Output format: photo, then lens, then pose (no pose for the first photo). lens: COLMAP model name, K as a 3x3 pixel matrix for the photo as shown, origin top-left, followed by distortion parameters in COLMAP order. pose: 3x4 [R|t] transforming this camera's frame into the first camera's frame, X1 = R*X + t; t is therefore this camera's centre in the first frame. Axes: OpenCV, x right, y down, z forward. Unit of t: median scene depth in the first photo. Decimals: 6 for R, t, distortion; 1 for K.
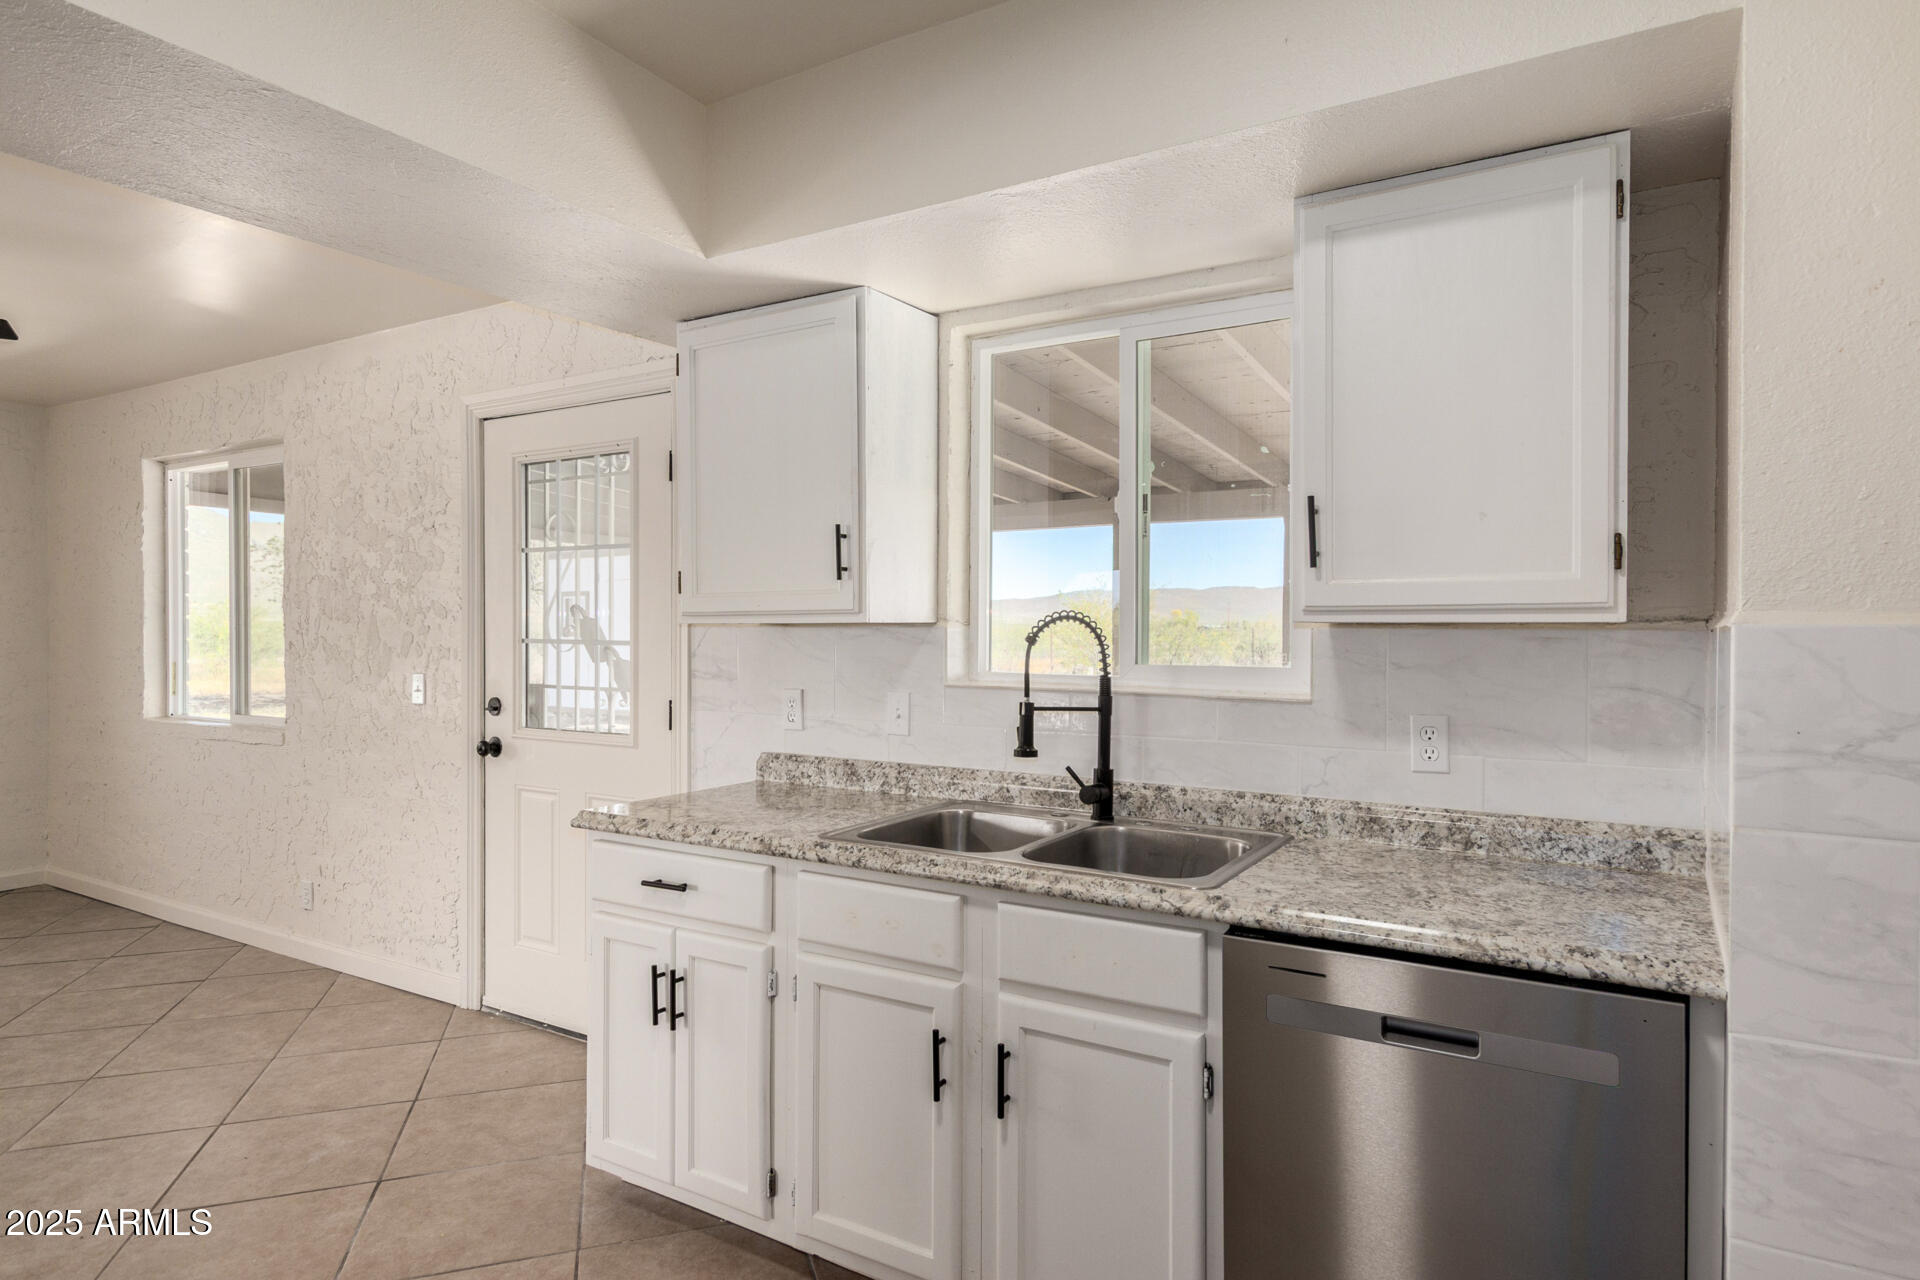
lens RADIAL K [[1120.9, 0, 959.6], [0, 1120.9, 634.0], [0, 0, 1]] dist [0.053032, -0.000360]
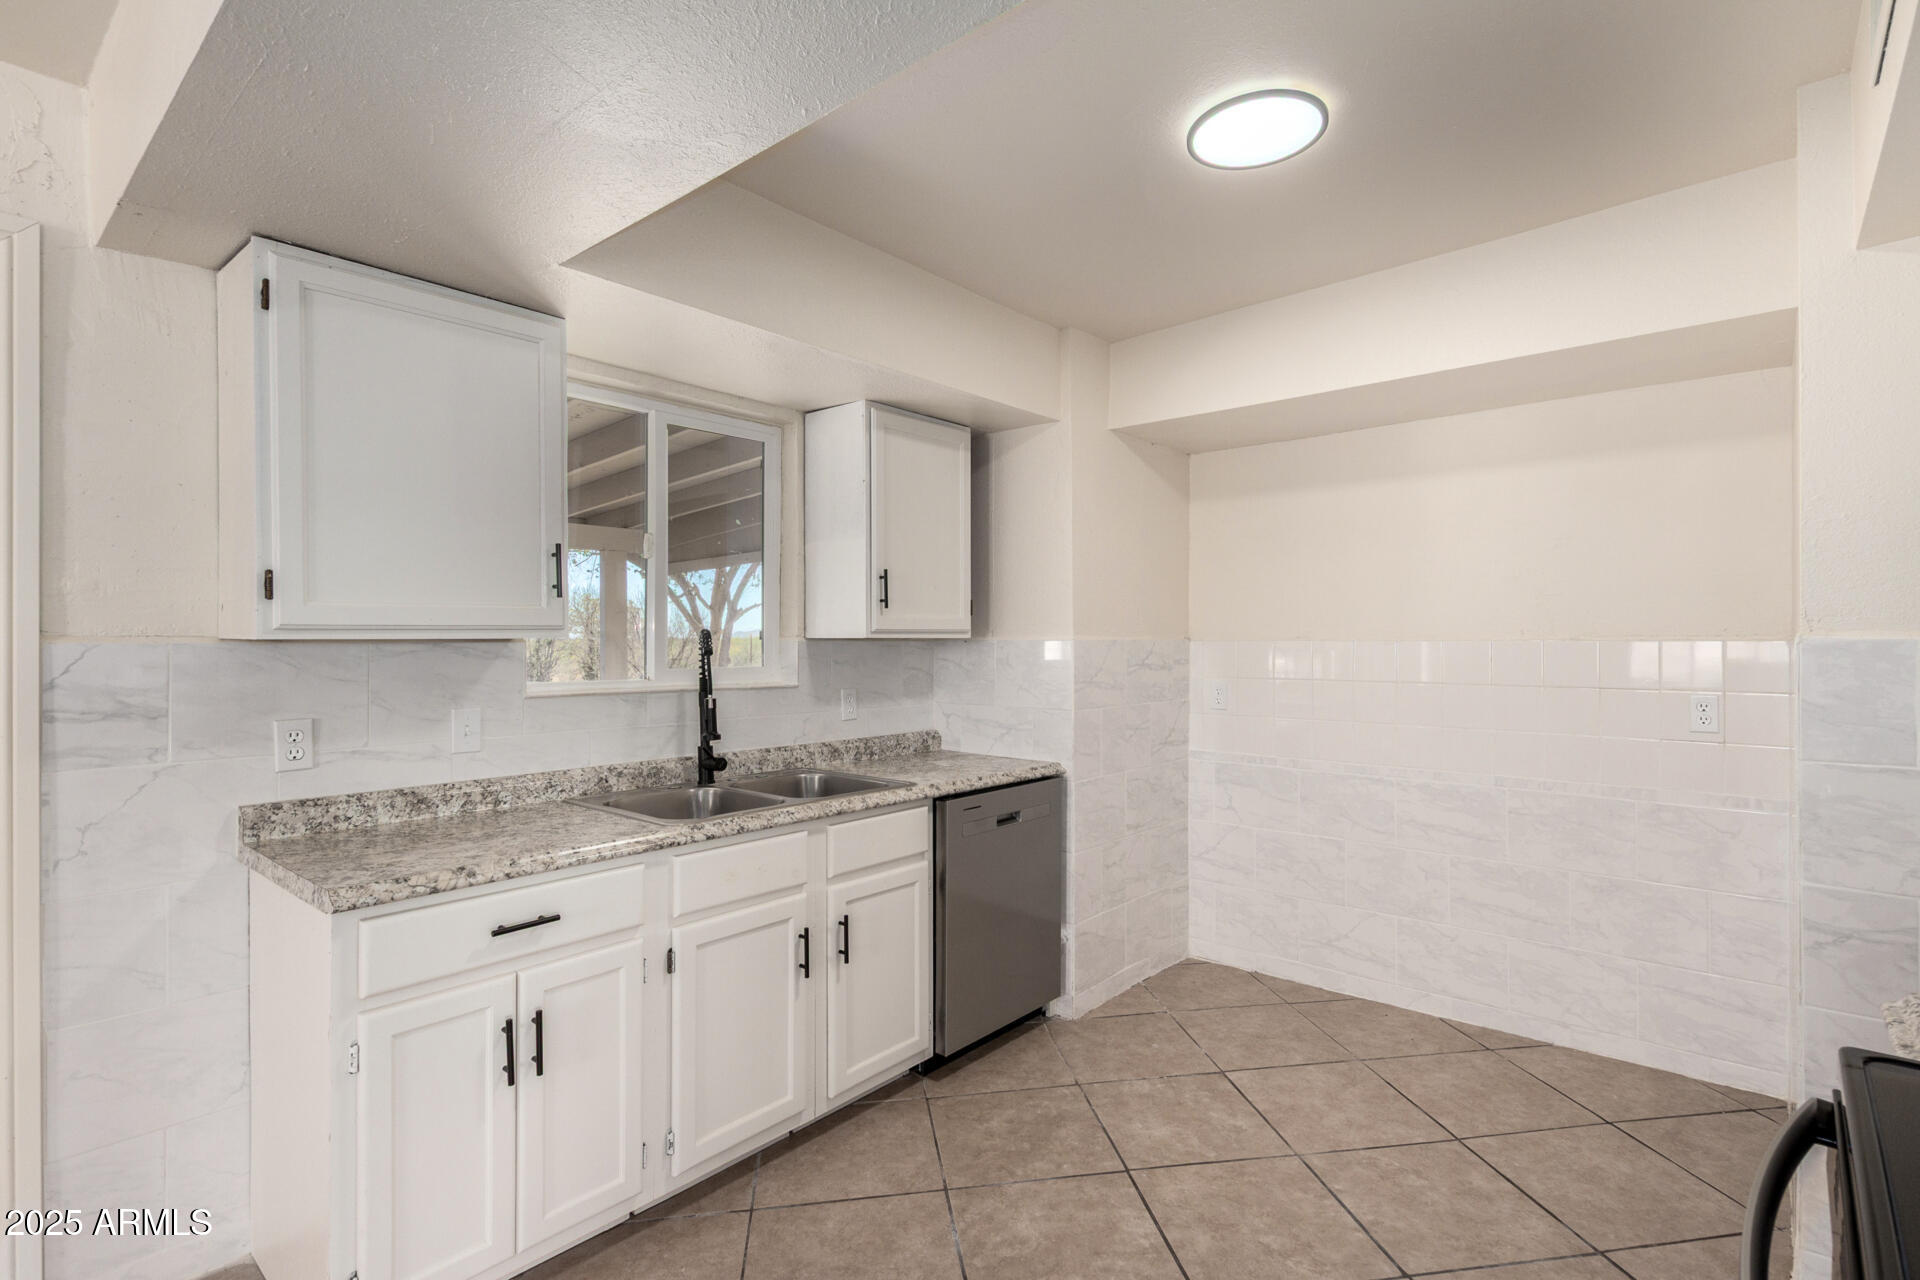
lens RADIAL K [[923.4, 0, 973.7], [0, 923.4, 637.0], [0, 0, 1]] dist [0.004622, 0.000546]
pose [[0.145092, -0.002763, 0.989414, -0.789183], [0.003302, 0.999992, 0.002308, -0.010907], [-0.989413, 0.002933, 0.145100, 0.448205]]
